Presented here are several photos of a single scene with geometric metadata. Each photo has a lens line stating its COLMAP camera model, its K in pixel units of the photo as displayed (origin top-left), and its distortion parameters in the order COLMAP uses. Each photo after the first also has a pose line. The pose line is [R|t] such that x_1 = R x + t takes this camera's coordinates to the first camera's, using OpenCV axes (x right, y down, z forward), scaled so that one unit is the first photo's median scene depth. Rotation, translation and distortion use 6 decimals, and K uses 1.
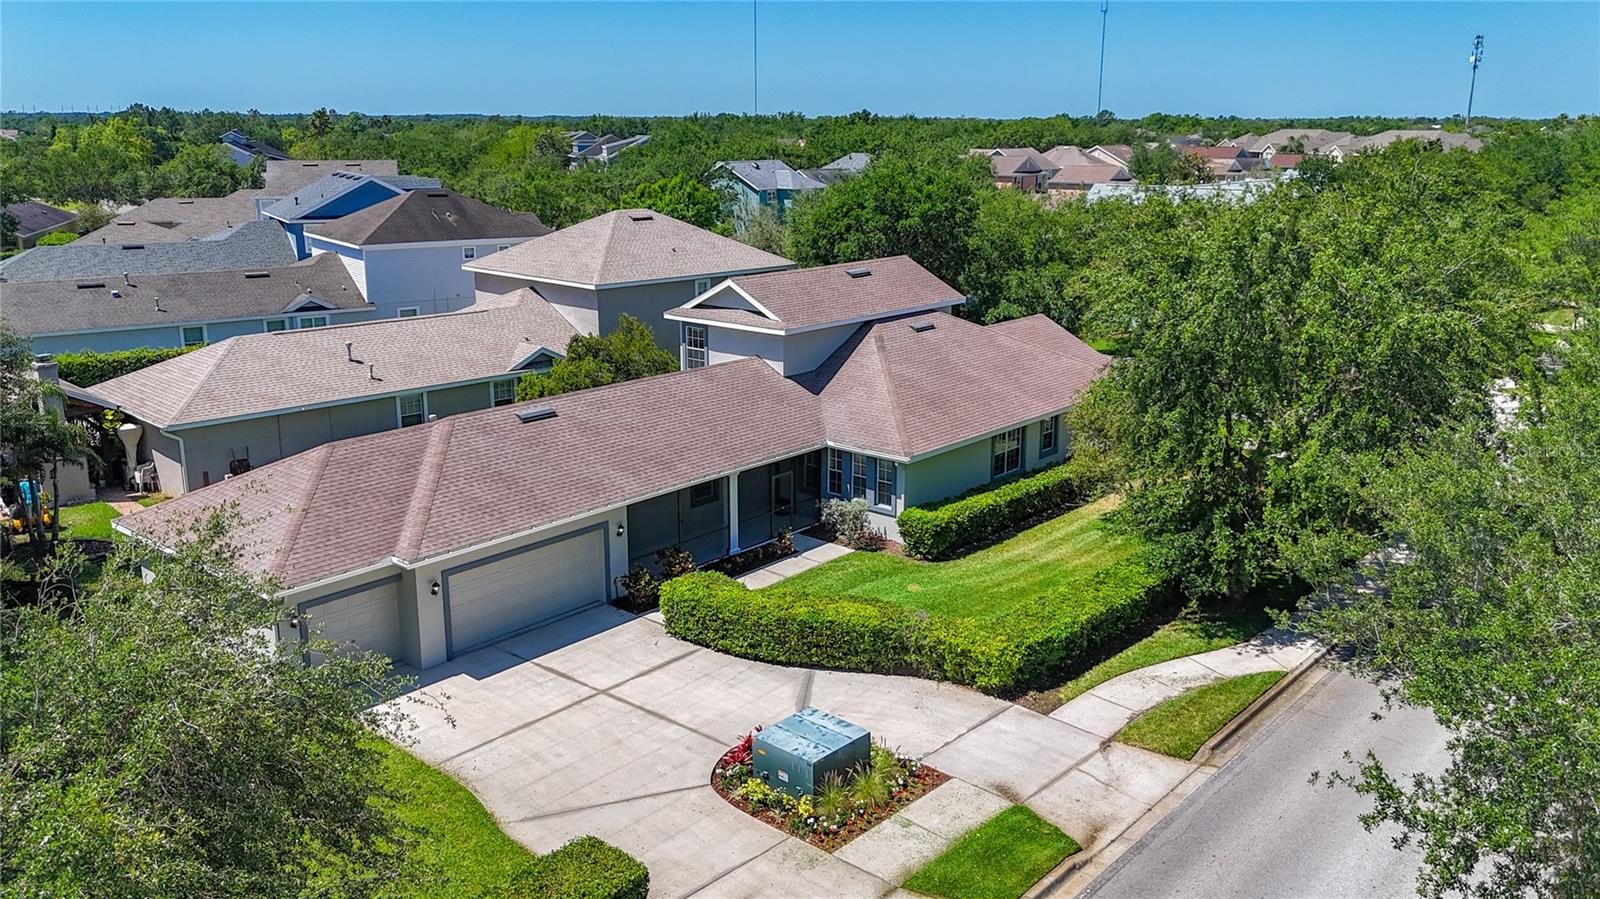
lens RADIAL K [[1209.3, 0, 800.0], [0, 1209.3, 449.5], [0, 0, 1]] dist [0.068123, -0.097040]
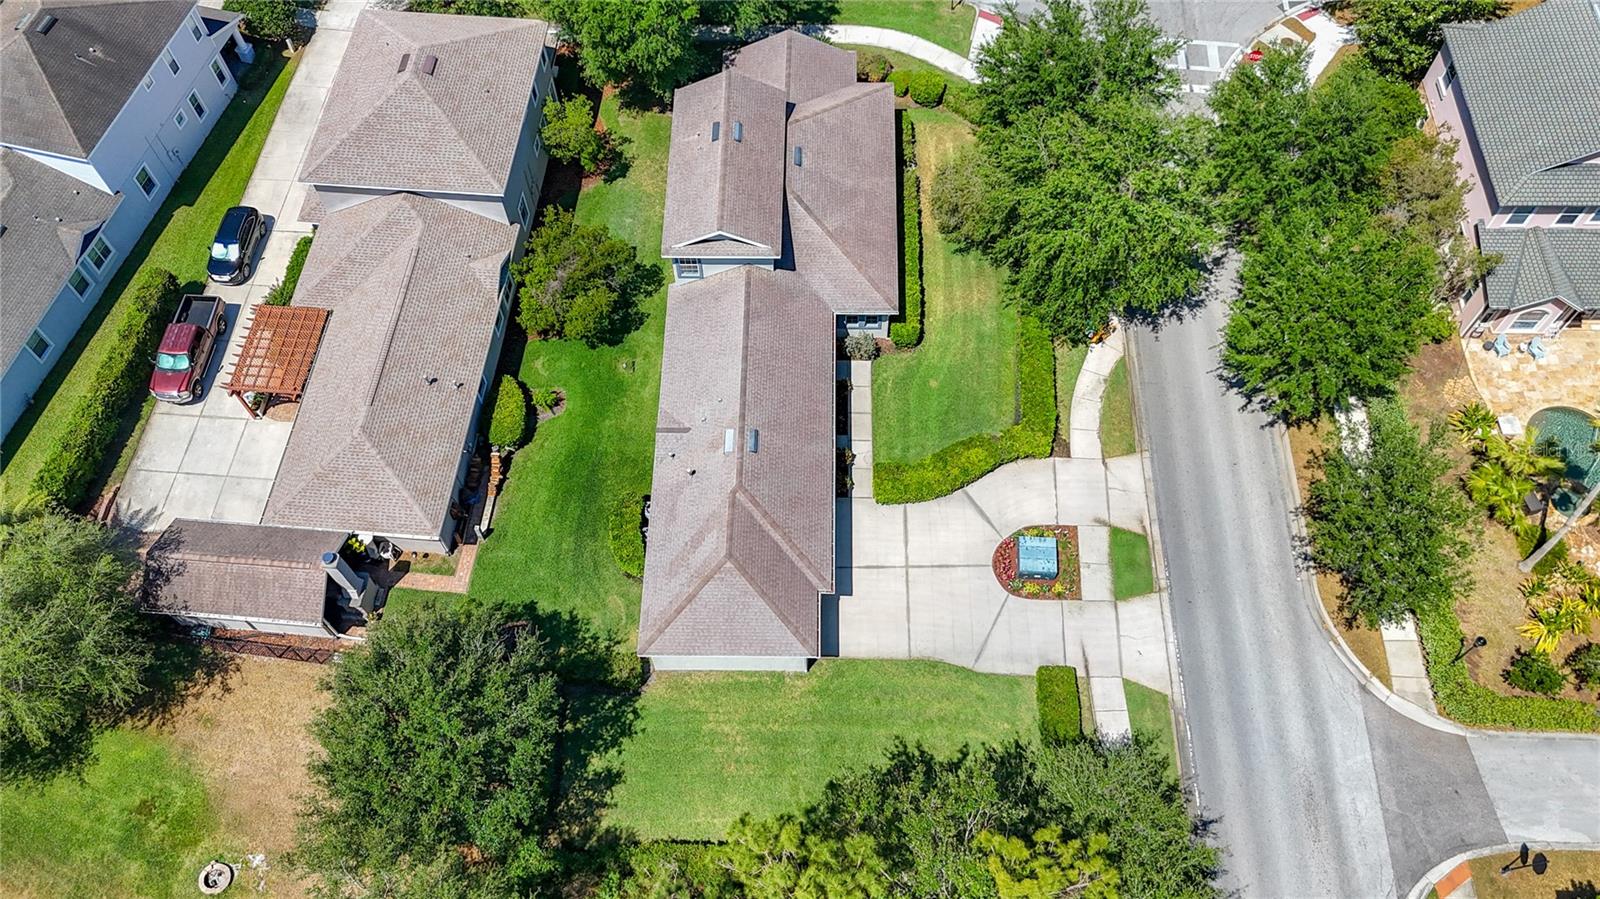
lens RADIAL K [[1182.7, 0, 801.2], [0, 1182.7, 439.9], [0, 0, 1]] dist [0.075045, -0.081974]
pose [[0.786326, -0.525521, 0.324837, -0.692886], [0.174769, 0.693520, 0.698918, -1.120781], [-0.592577, -0.492806, 0.637177, -0.018802]]
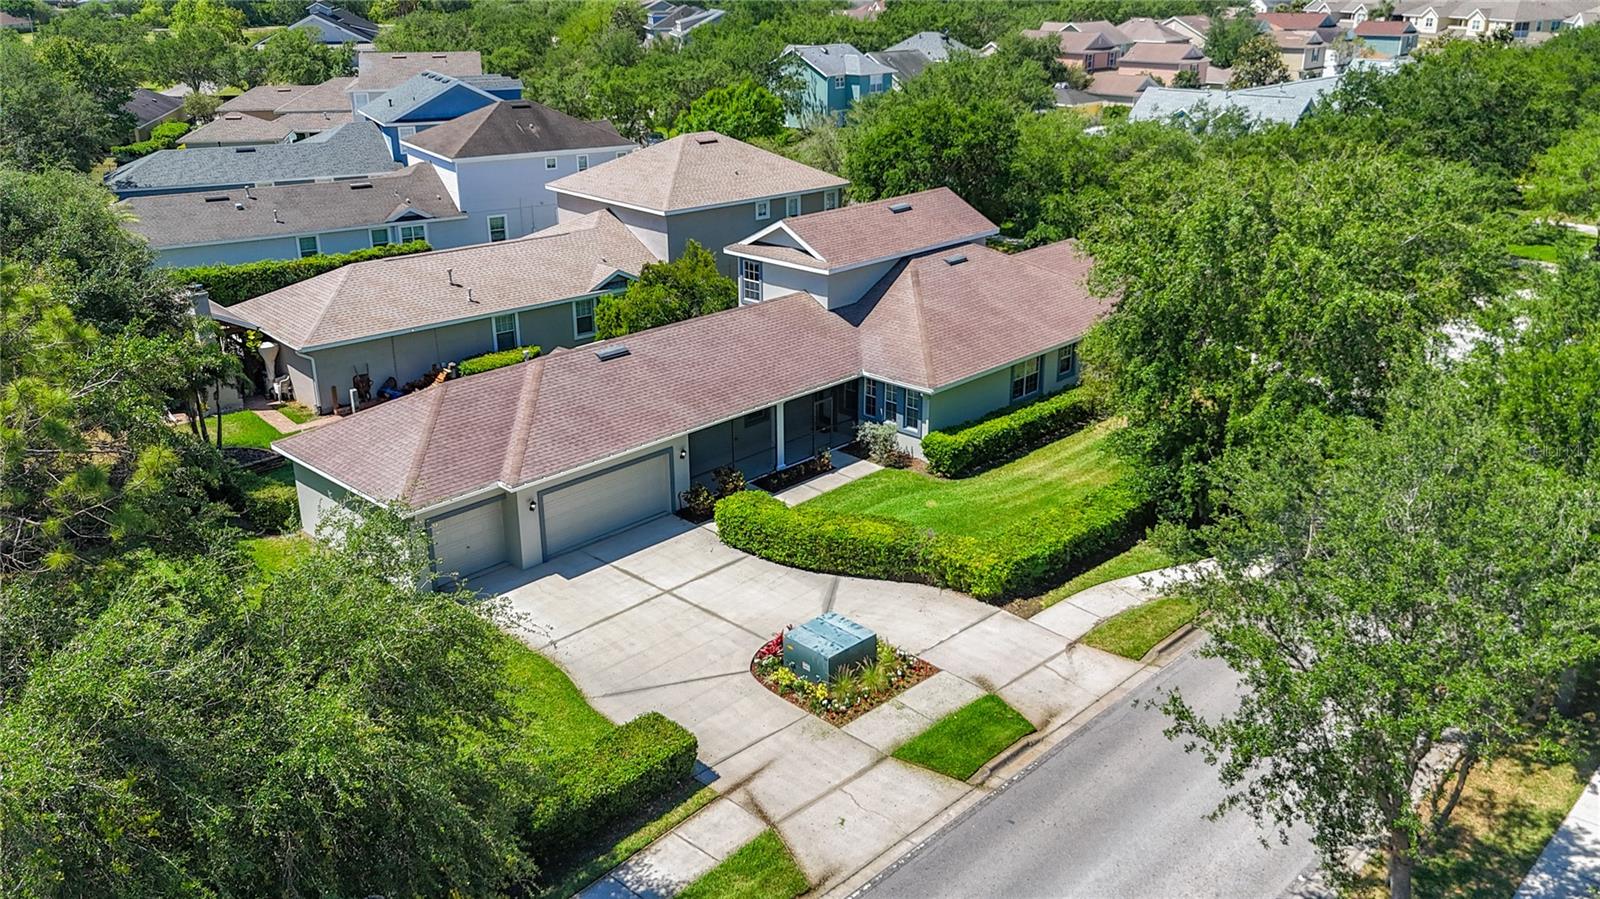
lens RADIAL K [[1179.4, 0, 802.3], [0, 1179.4, 451.0], [0, 0, 1]] dist [0.097013, -0.145425]
pose [[0.998221, 0.015568, -0.057549, 0.036110], [-0.008905, 0.993410, 0.114266, -0.070278], [0.058948, -0.113550, 0.991782, -0.147247]]
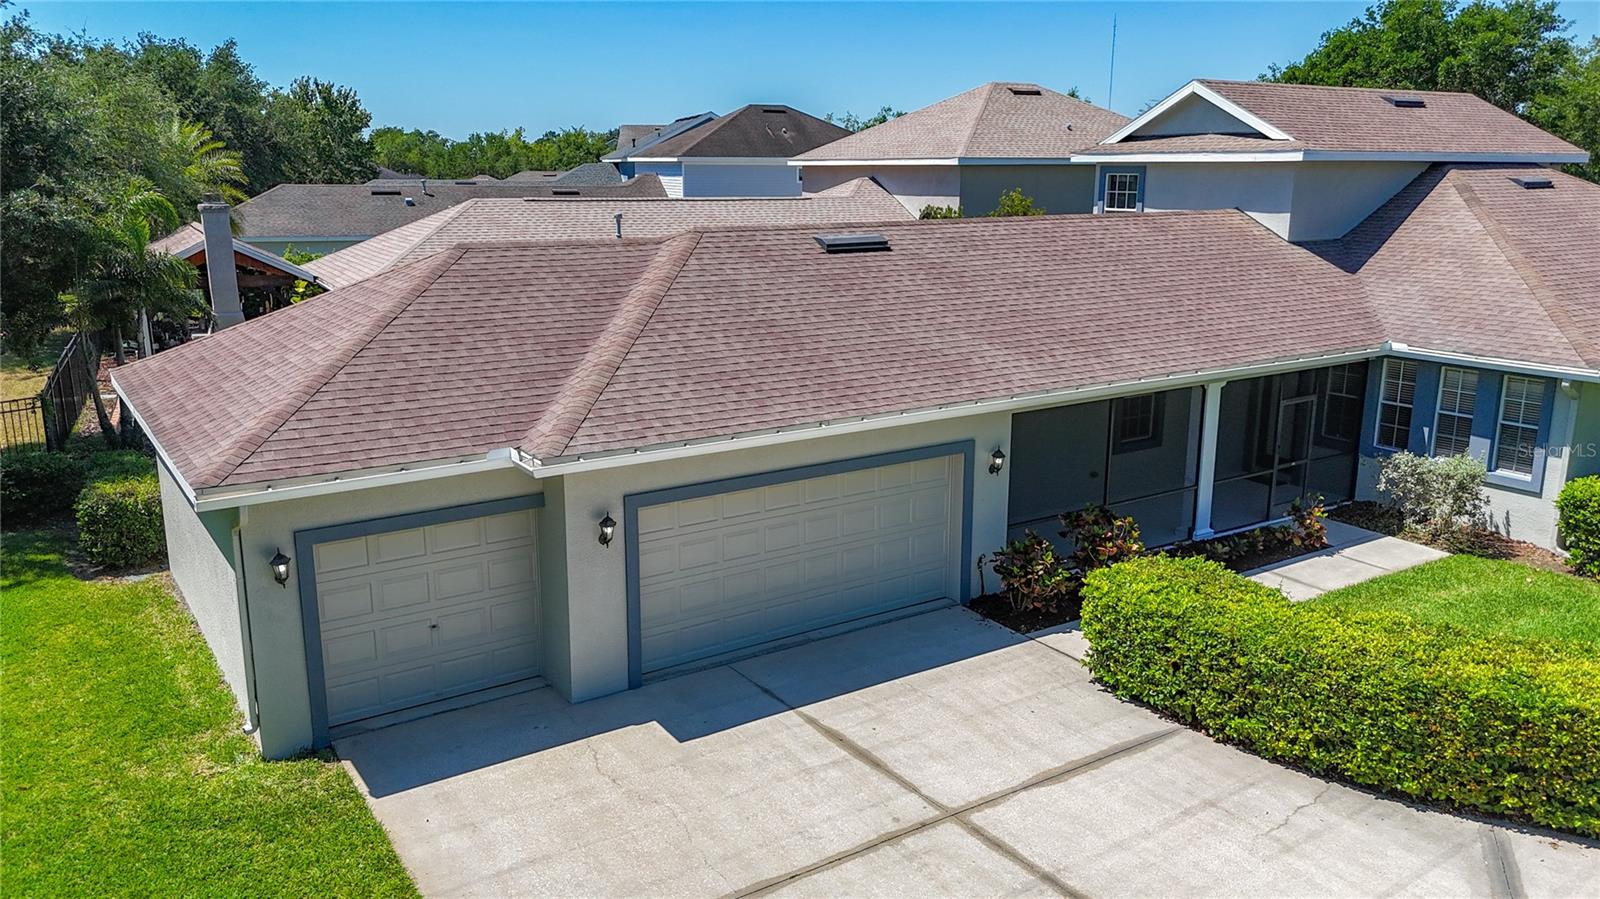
lens RADIAL K [[1187.1, 0, 800.0], [0, 1187.1, 449.5], [0, 0, 1]] dist [0.071536, -0.080761]
pose [[0.960301, 0.063544, -0.271632, -0.094315], [-0.067642, 0.997693, -0.005741, 0.070639], [0.270641, 0.023886, 0.962384, 0.508311]]
